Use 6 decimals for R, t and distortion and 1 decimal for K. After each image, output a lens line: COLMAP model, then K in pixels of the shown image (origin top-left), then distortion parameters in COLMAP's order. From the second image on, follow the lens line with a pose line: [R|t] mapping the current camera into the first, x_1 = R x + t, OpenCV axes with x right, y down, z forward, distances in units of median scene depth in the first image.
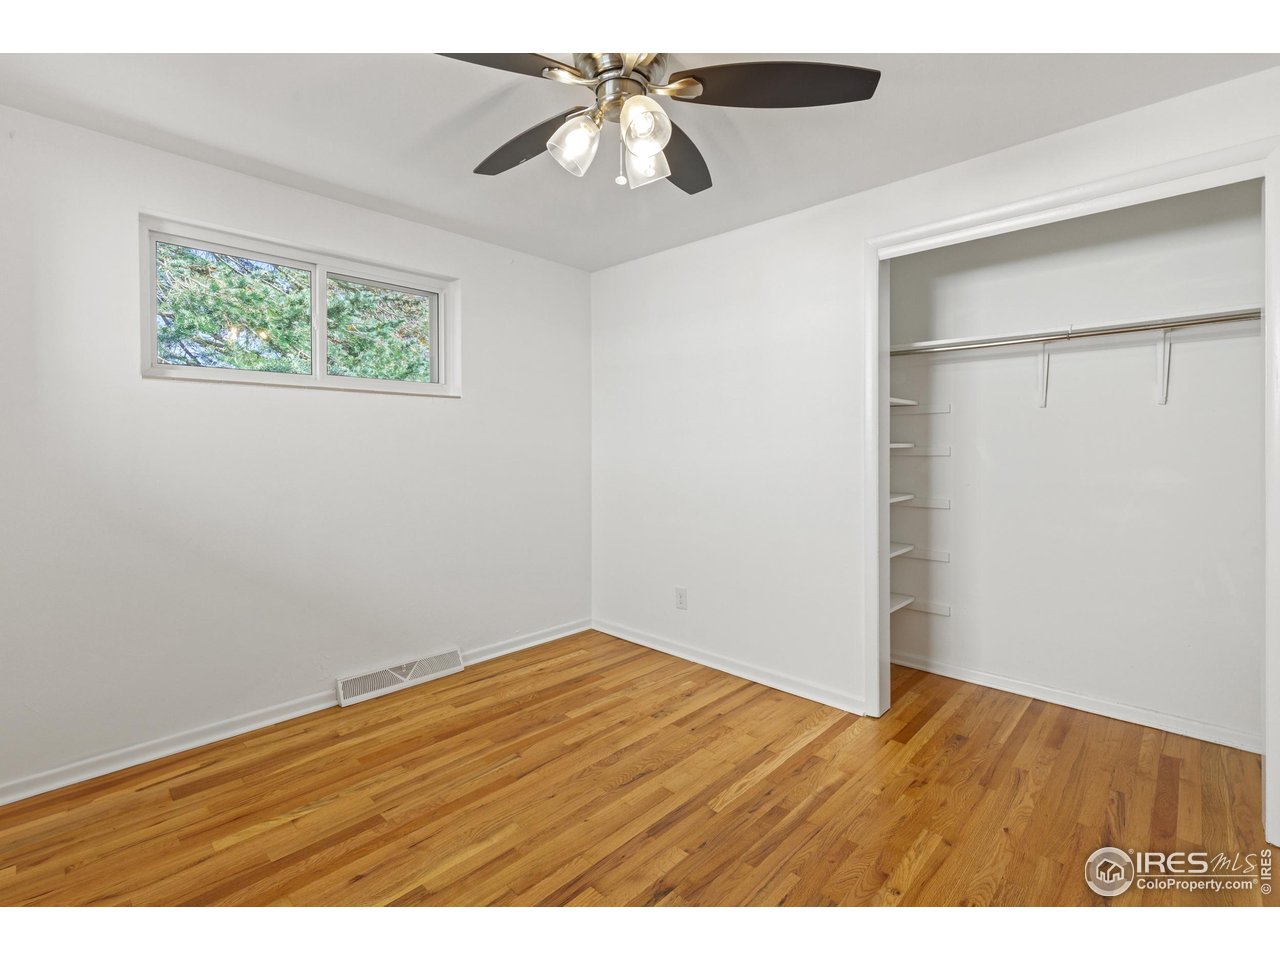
lens RADIAL K [[588.7, 0, 638.9], [0, 588.7, 449.6], [0, 0, 1]] dist [0.009274, 0.000191]
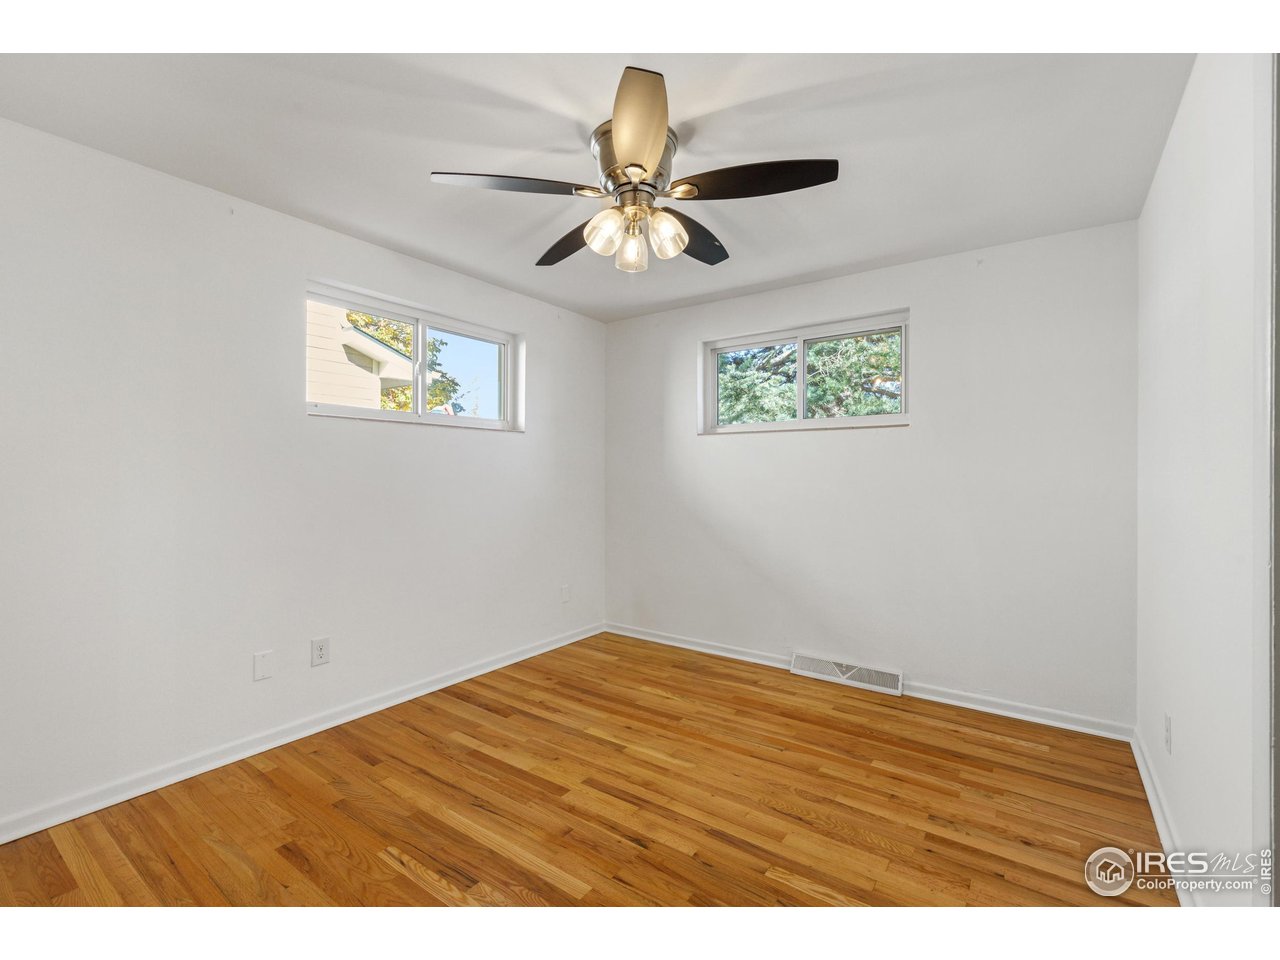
lens RADIAL K [[571.9, 0, 644.6], [0, 571.9, 478.9], [0, 0, 1]] dist [0.008841, 0.000086]
pose [[0.146461, 0.011886, -0.989145, 0.745405], [-0.009251, 0.999901, 0.010646, -0.005563], [0.989173, 0.007591, 0.146557, 0.518080]]
